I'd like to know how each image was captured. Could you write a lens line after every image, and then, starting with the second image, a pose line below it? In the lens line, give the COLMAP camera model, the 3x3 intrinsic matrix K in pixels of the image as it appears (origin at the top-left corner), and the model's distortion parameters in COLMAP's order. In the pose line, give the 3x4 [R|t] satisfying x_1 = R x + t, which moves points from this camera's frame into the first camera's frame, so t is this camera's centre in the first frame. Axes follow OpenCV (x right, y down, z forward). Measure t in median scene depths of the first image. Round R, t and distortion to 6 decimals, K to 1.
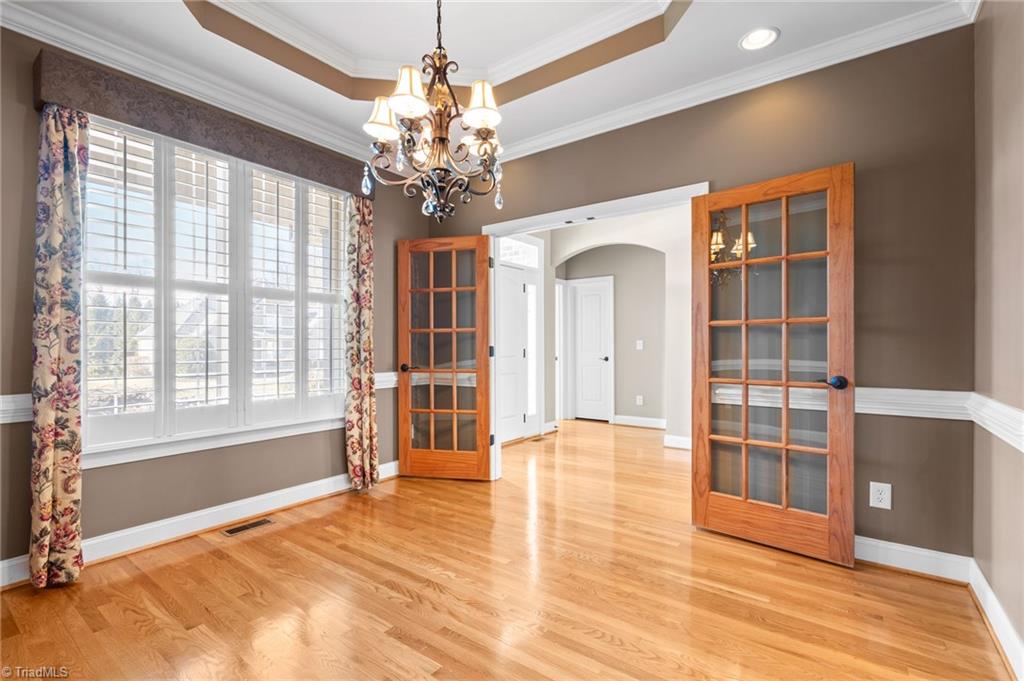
lens RADIAL K [[462.5, 0, 492.2], [0, 462.5, 350.3], [0, 0, 1]] dist [-0.004408, 0.001445]
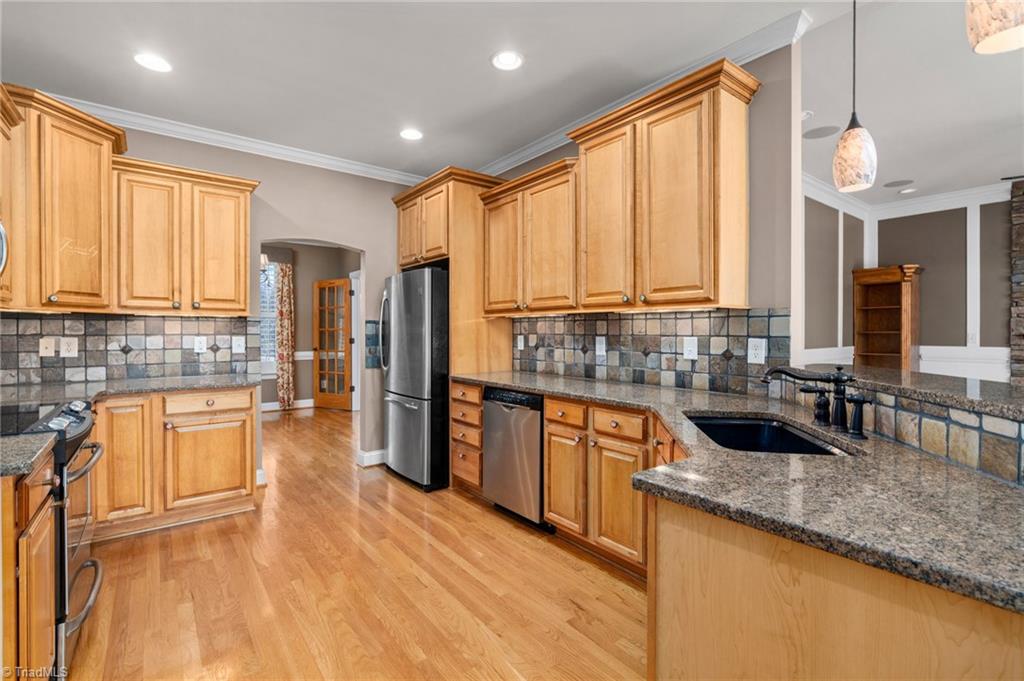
lens RADIAL K [[462.5, 0, 511.5], [0, 462.5, 335.9], [0, 0, 1]] dist [-0.004408, 0.001445]
pose [[0.967938, 0.008247, -0.251054, 1.173568], [-0.006742, 0.999954, 0.006857, -0.037659], [0.251099, -0.004944, 0.967949, -0.688022]]
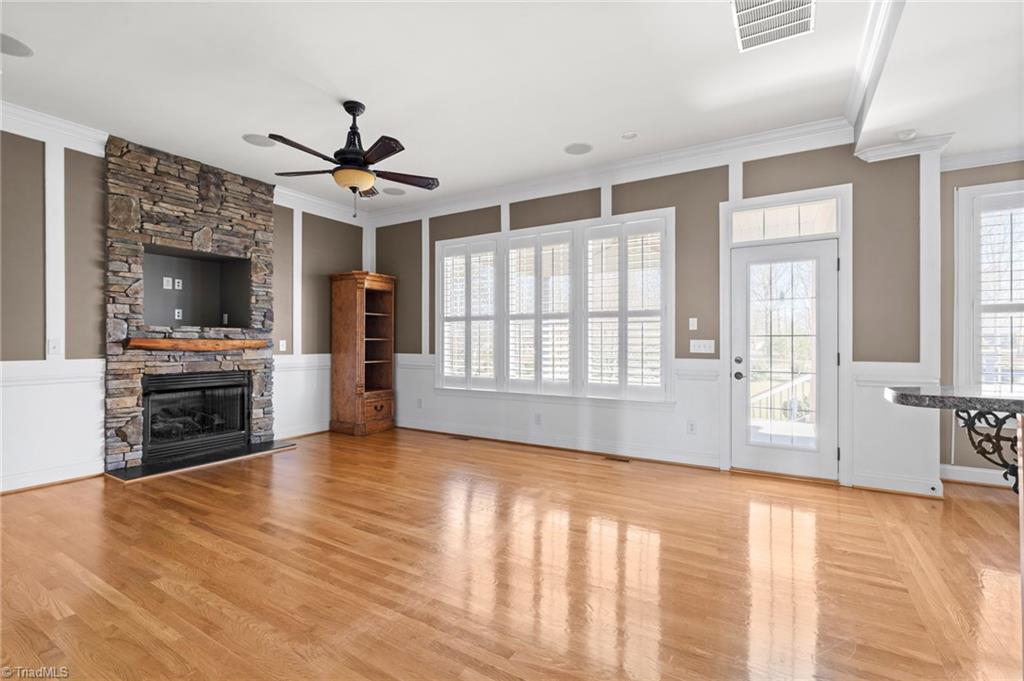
lens RADIAL K [[462.5, 0, 511.1], [0, 462.5, 340.3], [0, 0, 1]] dist [-0.004408, 0.001445]
pose [[-0.115181, 0.009465, 0.993299, 1.162995], [0.004273, 0.999950, -0.009033, -0.029832], [-0.993335, 0.003204, -0.115215, 0.380099]]
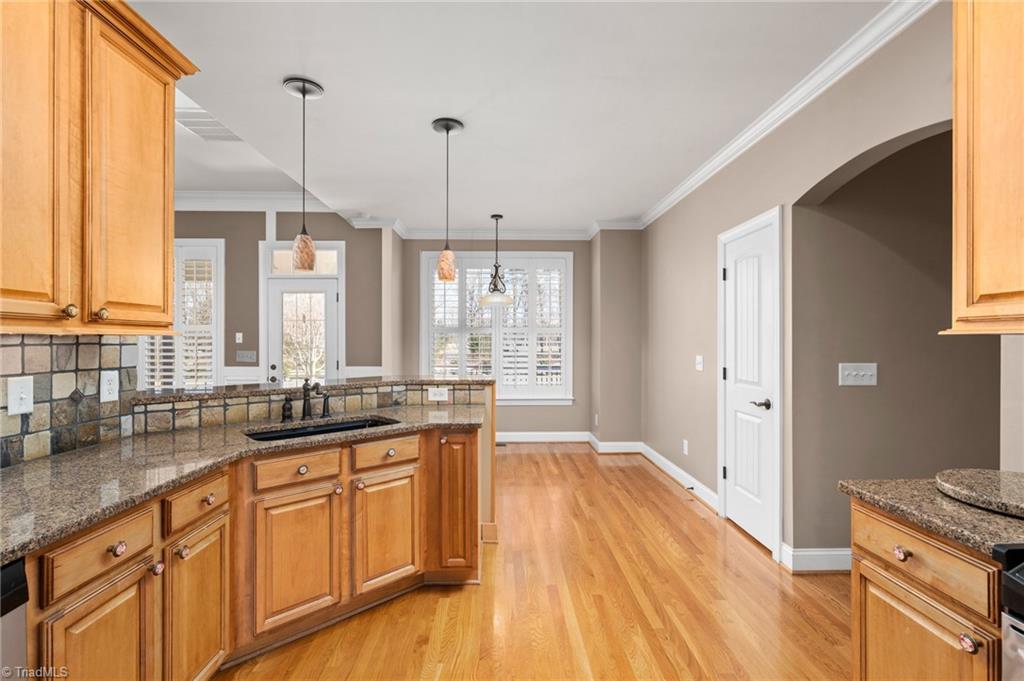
lens RADIAL K [[462.5, 0, 510.9], [0, 462.5, 340.6], [0, 0, 1]] dist [-0.004408, 0.001445]
pose [[-0.632035, 0.006612, 0.774911, 0.620692], [0.006324, 0.999974, -0.003375, -0.063029], [-0.774914, 0.002767, -0.632061, 0.017550]]
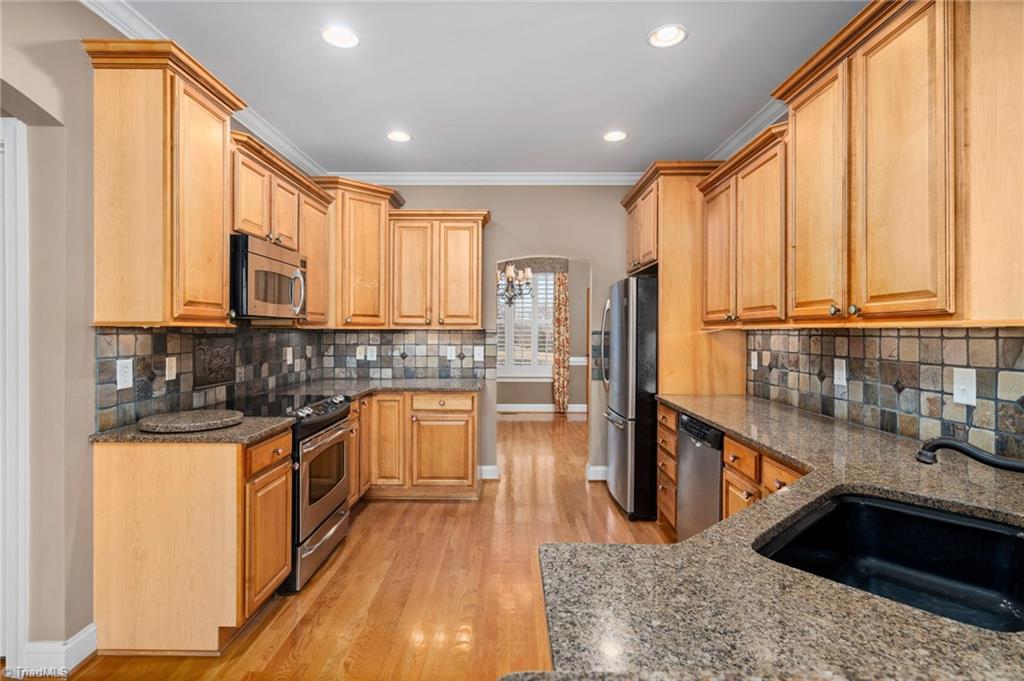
lens RADIAL K [[501.1, 0, 509.4], [0, 501.1, 332.7], [0, 0, 1]] dist [-0.000575, 0.004351]
pose [[0.606821, 0.009293, -0.794784, 1.388182], [-0.009966, 0.999942, 0.004083, -0.065848], [0.794776, 0.005443, 0.606879, -0.564153]]
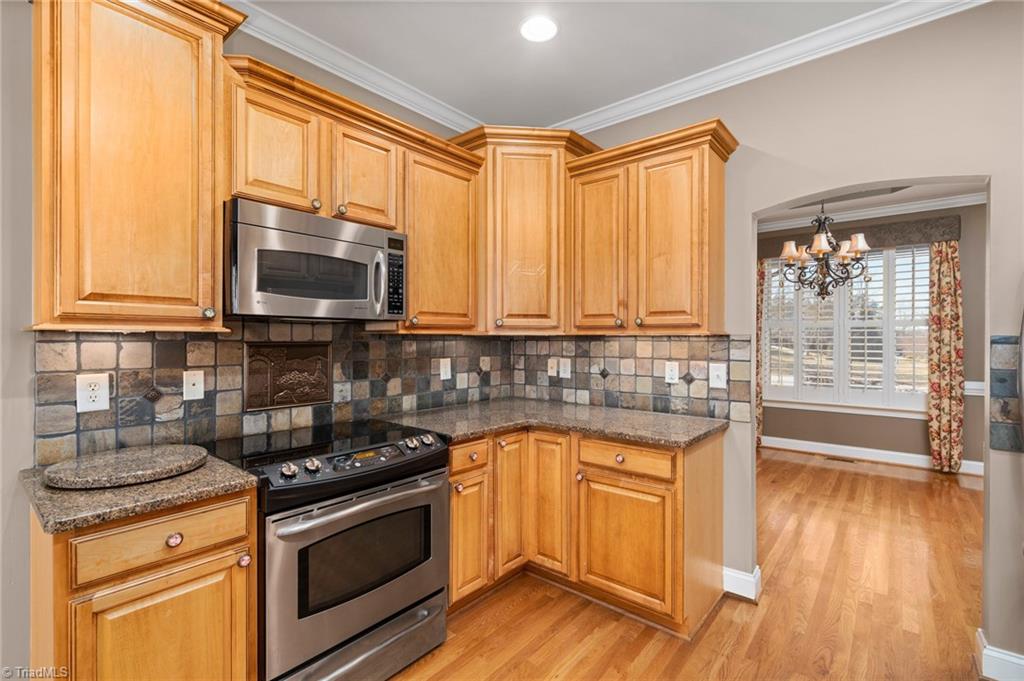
lens RADIAL K [[462.5, 0, 508.9], [0, 462.5, 339.7], [0, 0, 1]] dist [-0.004408, 0.001445]
pose [[-0.039410, 0.006326, -0.999203, 1.039166], [-0.004589, 0.999968, 0.006511, -0.063389], [0.999213, 0.004842, -0.039380, -0.145322]]
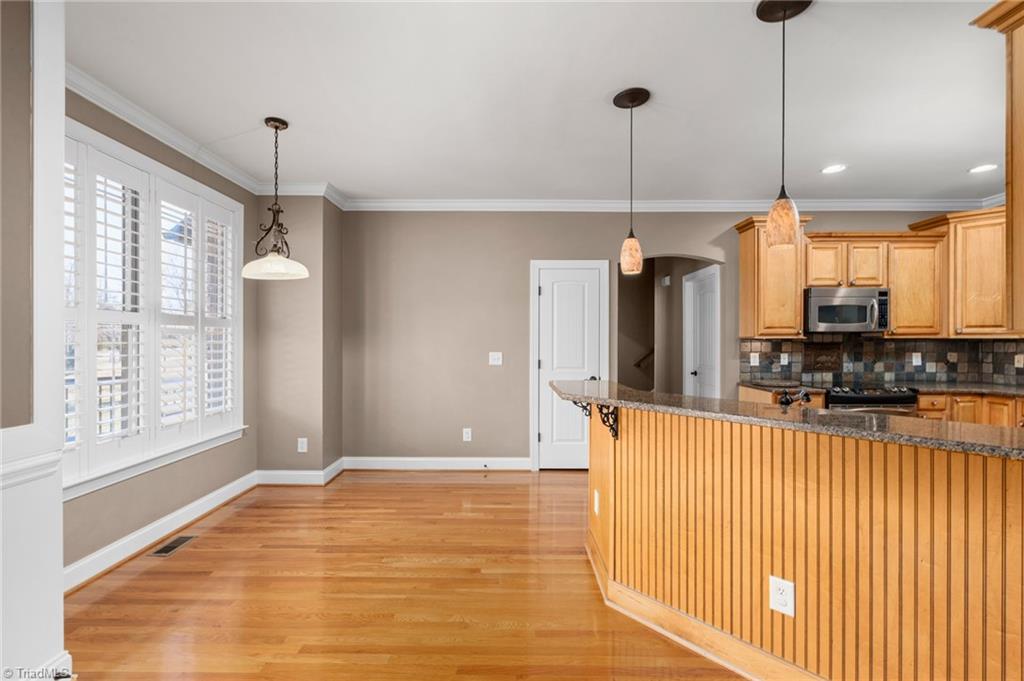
lens RADIAL K [[462.5, 0, 507.2], [0, 462.5, 342.8], [0, 0, 1]] dist [-0.004408, 0.001445]
pose [[-0.793326, 0.007865, -0.608746, 1.955597], [0.001825, 0.999943, 0.010540, -0.069080], [0.608794, 0.007251, -0.793295, 0.043056]]
